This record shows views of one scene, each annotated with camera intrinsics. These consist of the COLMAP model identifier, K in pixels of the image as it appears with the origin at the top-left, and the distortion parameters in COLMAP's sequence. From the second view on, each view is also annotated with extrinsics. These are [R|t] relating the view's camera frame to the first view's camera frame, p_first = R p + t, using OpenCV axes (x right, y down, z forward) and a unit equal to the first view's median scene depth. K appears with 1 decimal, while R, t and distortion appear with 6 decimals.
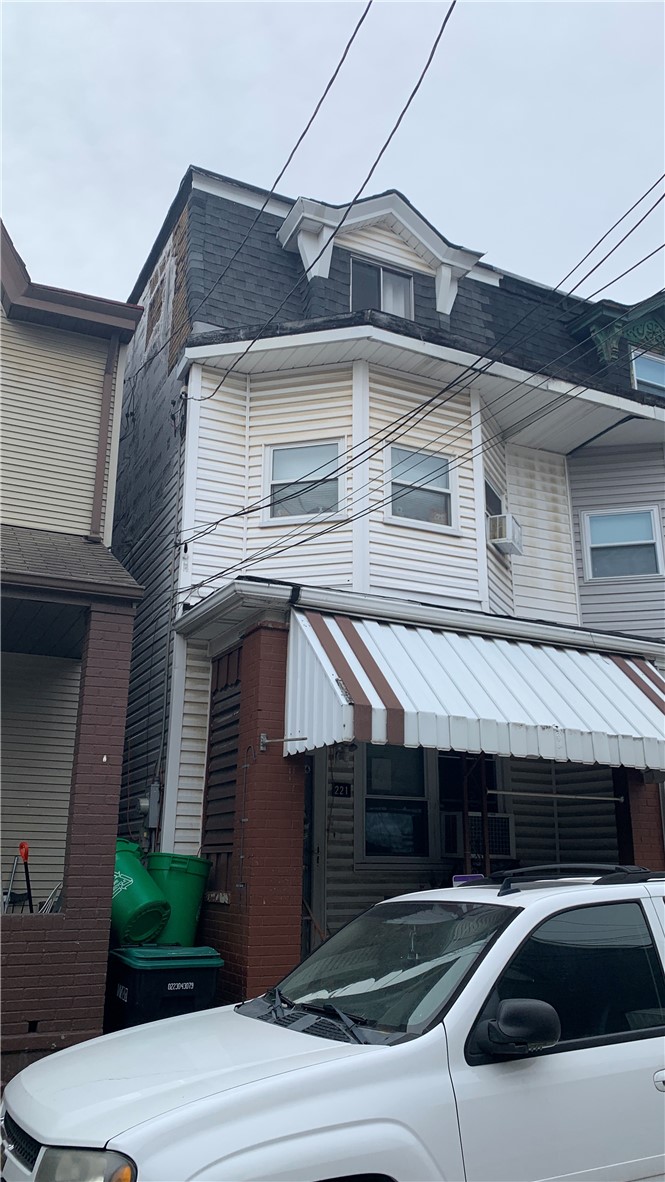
lens RADIAL K [[863.5, 0, 332.5], [0, 863.5, 591.0], [0, 0, 1]] dist [0.051272, 0.000000]
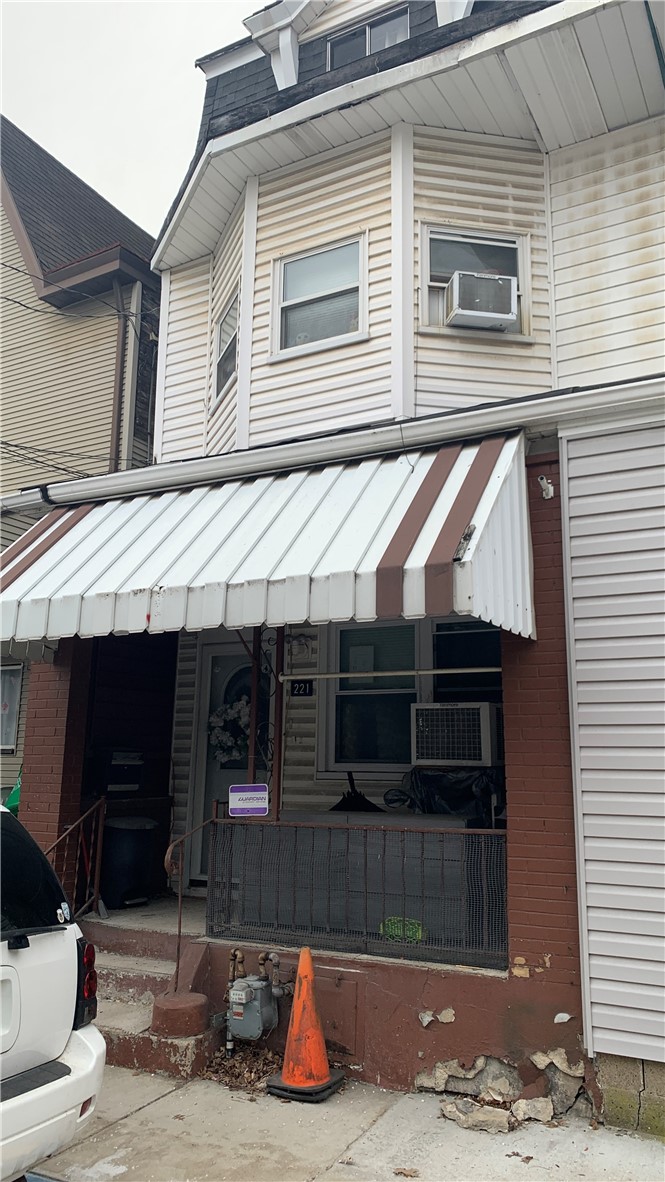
lens RADIAL K [[896.1, 0, 332.5], [0, 896.1, 591.0], [0, 0, 1]] dist [0.002496, -0.001010]
pose [[0.590910, -0.158398, -0.791034, 0.727796], [0.228396, 0.973266, -0.024274, 0.163081], [0.773731, -0.166325, 0.611290, 0.495482]]
